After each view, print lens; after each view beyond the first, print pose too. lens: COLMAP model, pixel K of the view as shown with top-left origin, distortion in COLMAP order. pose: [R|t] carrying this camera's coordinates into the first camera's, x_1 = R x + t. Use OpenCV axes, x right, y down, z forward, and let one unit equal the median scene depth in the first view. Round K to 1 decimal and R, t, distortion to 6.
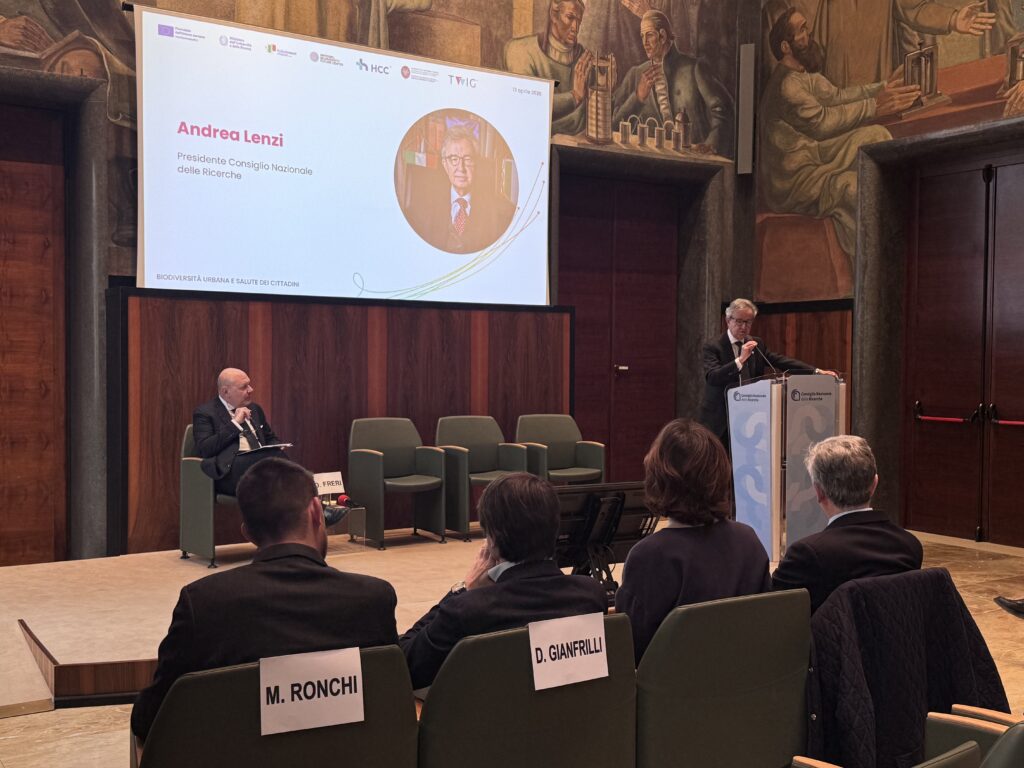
lens RADIAL K [[1079.7, 0, 503.7], [0, 1079.7, 419.4], [0, 0, 1]] dist [0.030003, 0.000000]
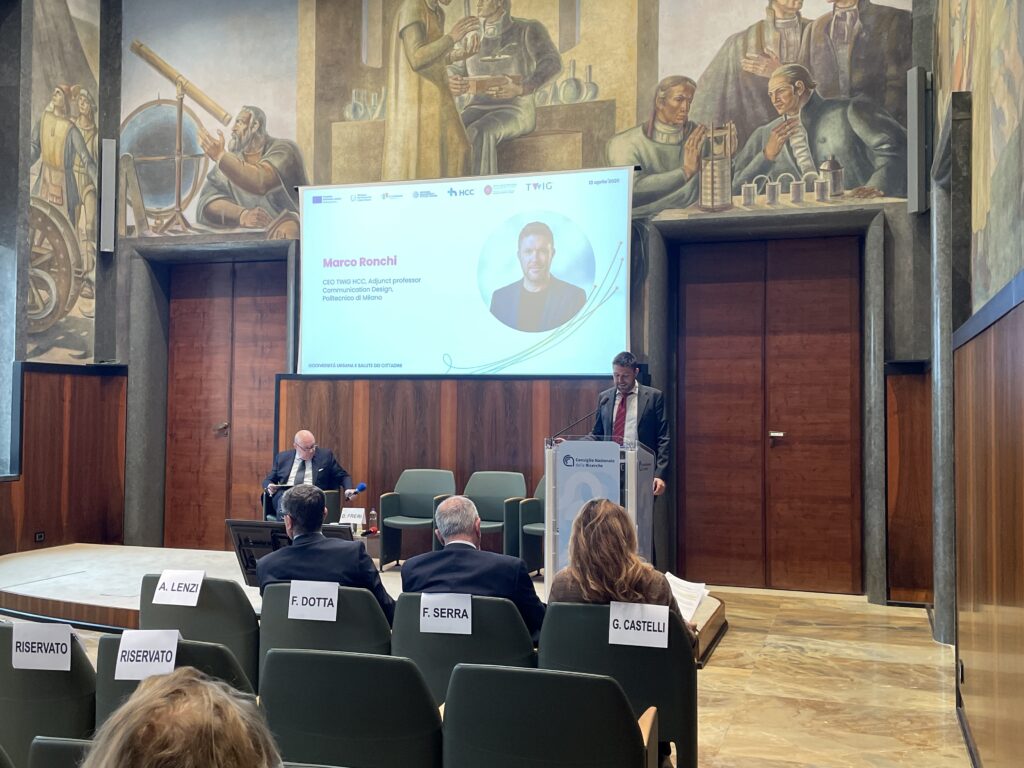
lens RADIAL K [[1059.1, 0, 508.0], [0, 1059.1, 375.6], [0, 0, 1]] dist [0.034069, 0.000000]
pose [[0.628623, -0.028761, -0.777178, 0.745475], [-0.048418, 0.995930, -0.076020, -0.017728], [0.776201, 0.085418, 0.624672, 0.248299]]
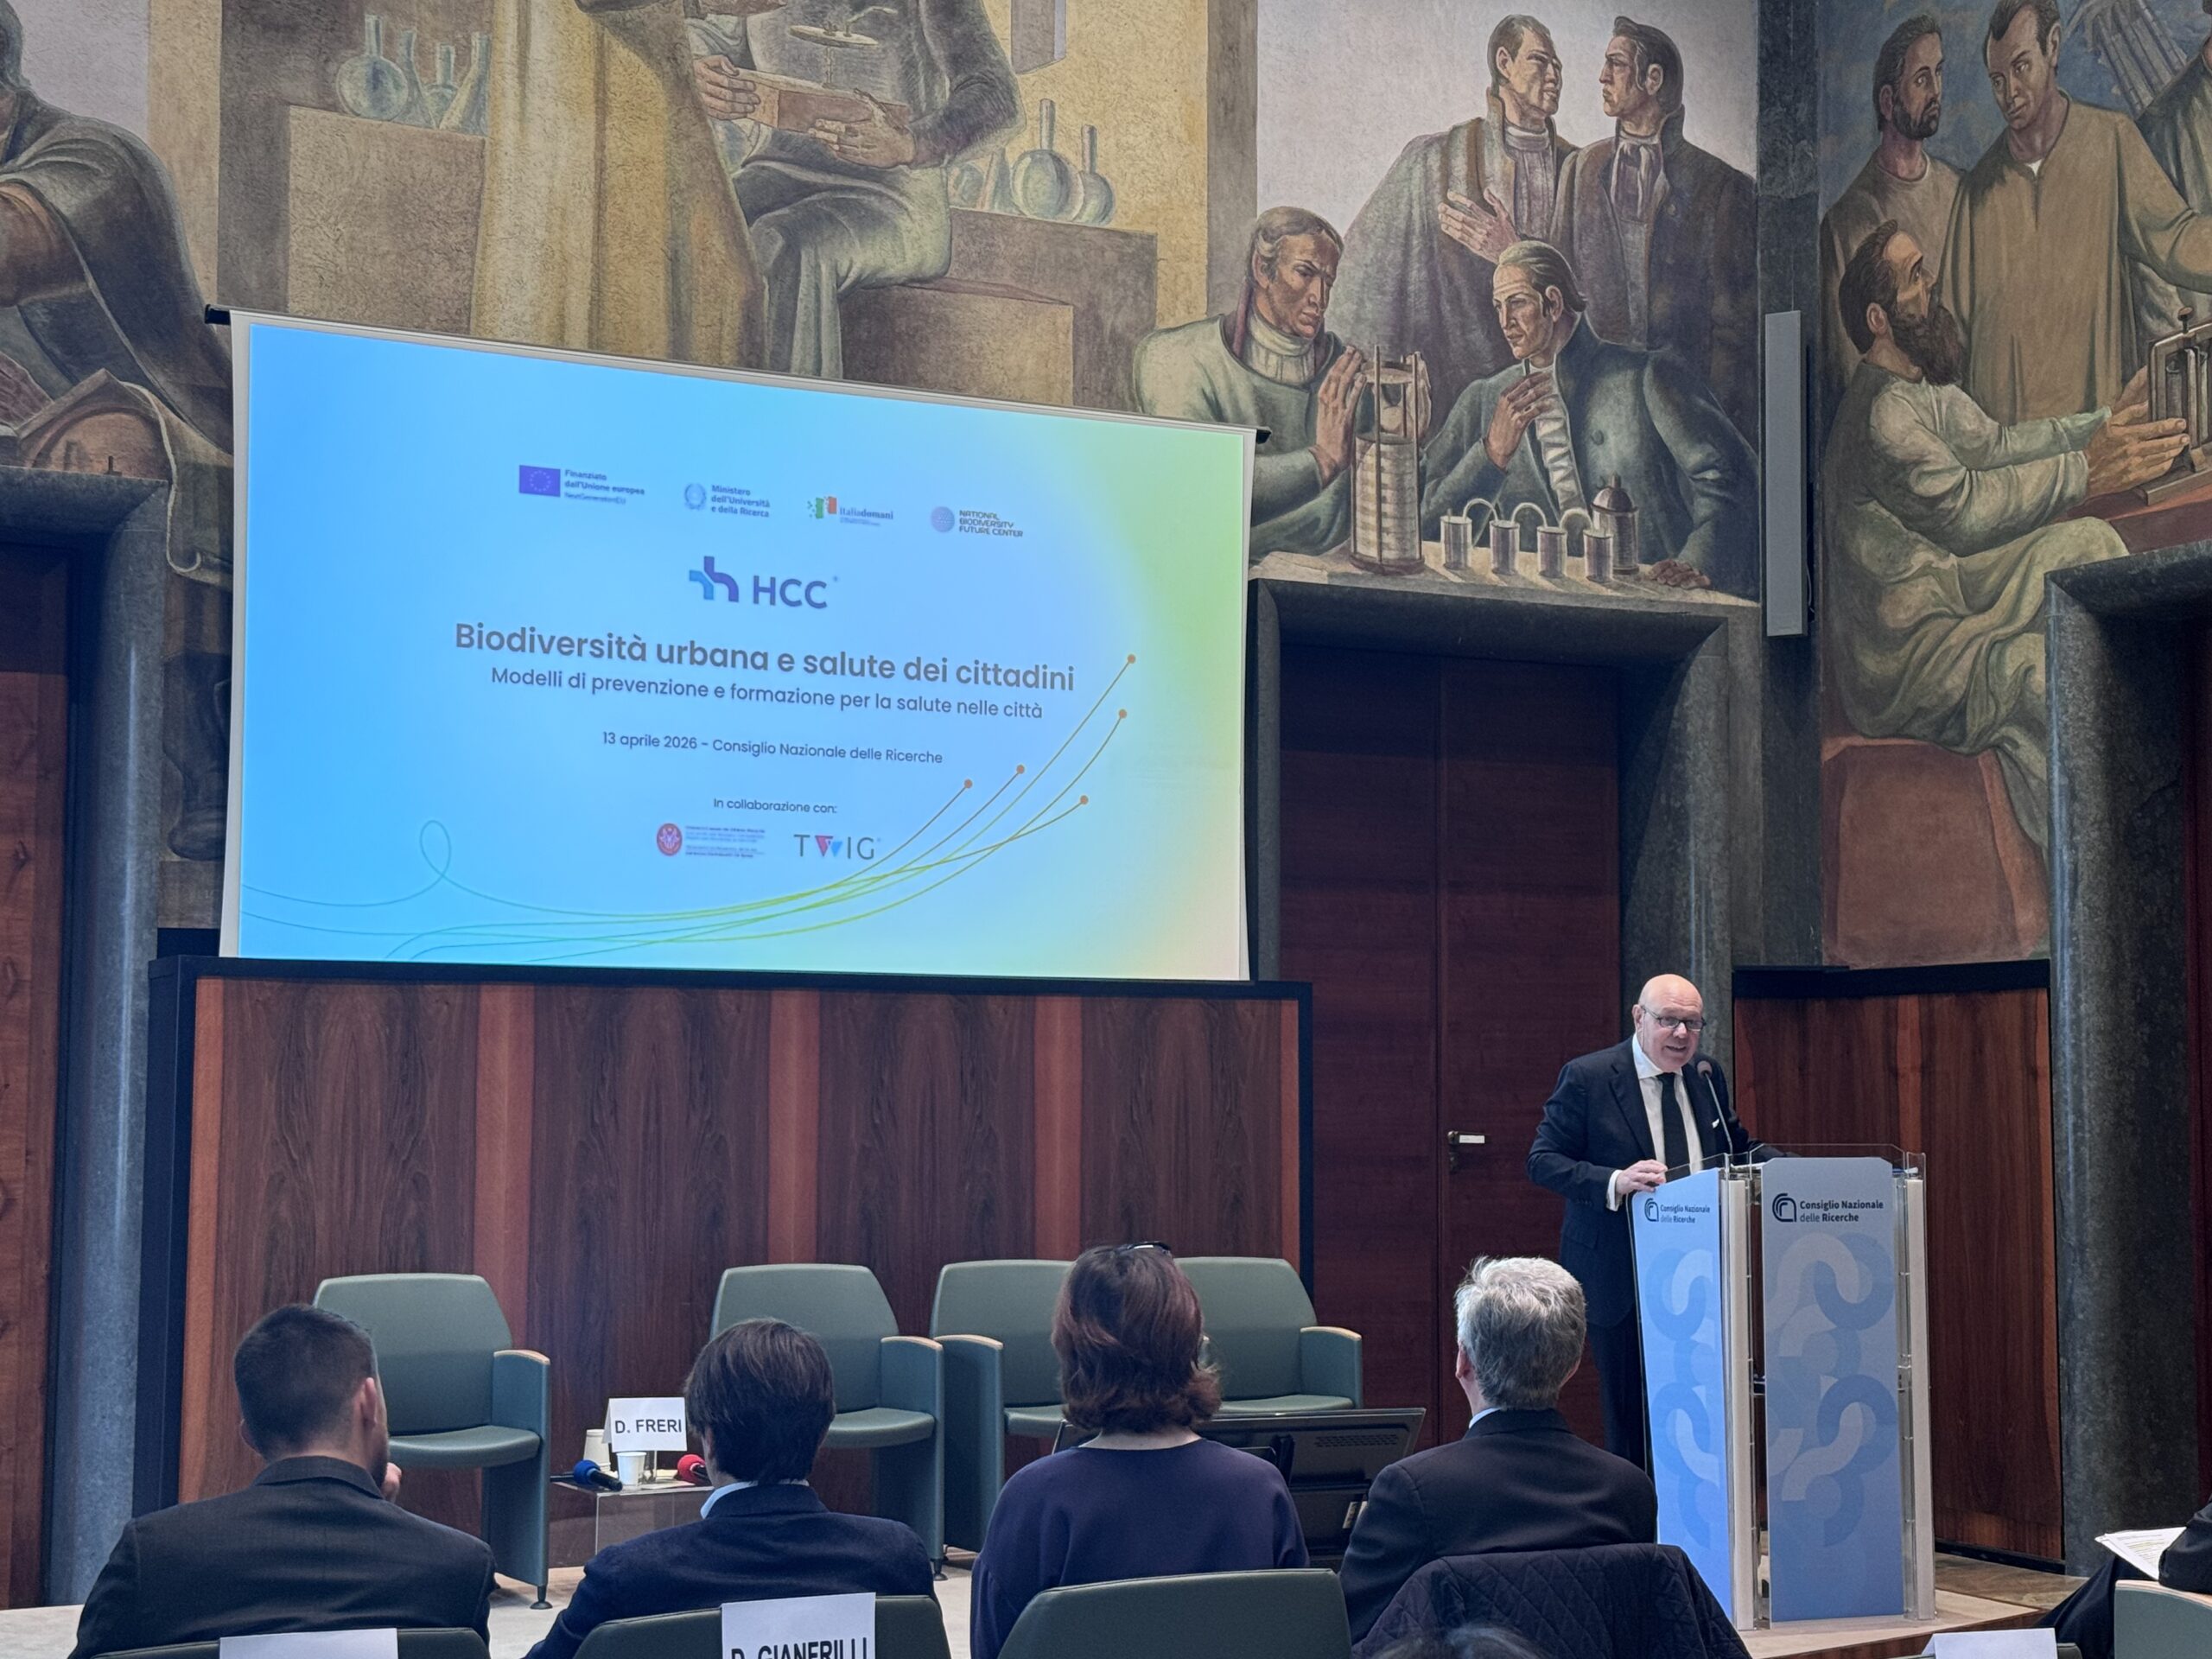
lens RADIAL K [[3317.7, 0, 1123.8], [0, 3317.7, 858.3], [0, 0, 1]] dist [0.092749, 0.000000]
pose [[0.996072, -0.010468, -0.087929, 0.100186], [-0.001154, 0.991368, -0.131101, 0.008690], [0.088542, 0.130687, 0.987462, -0.201718]]
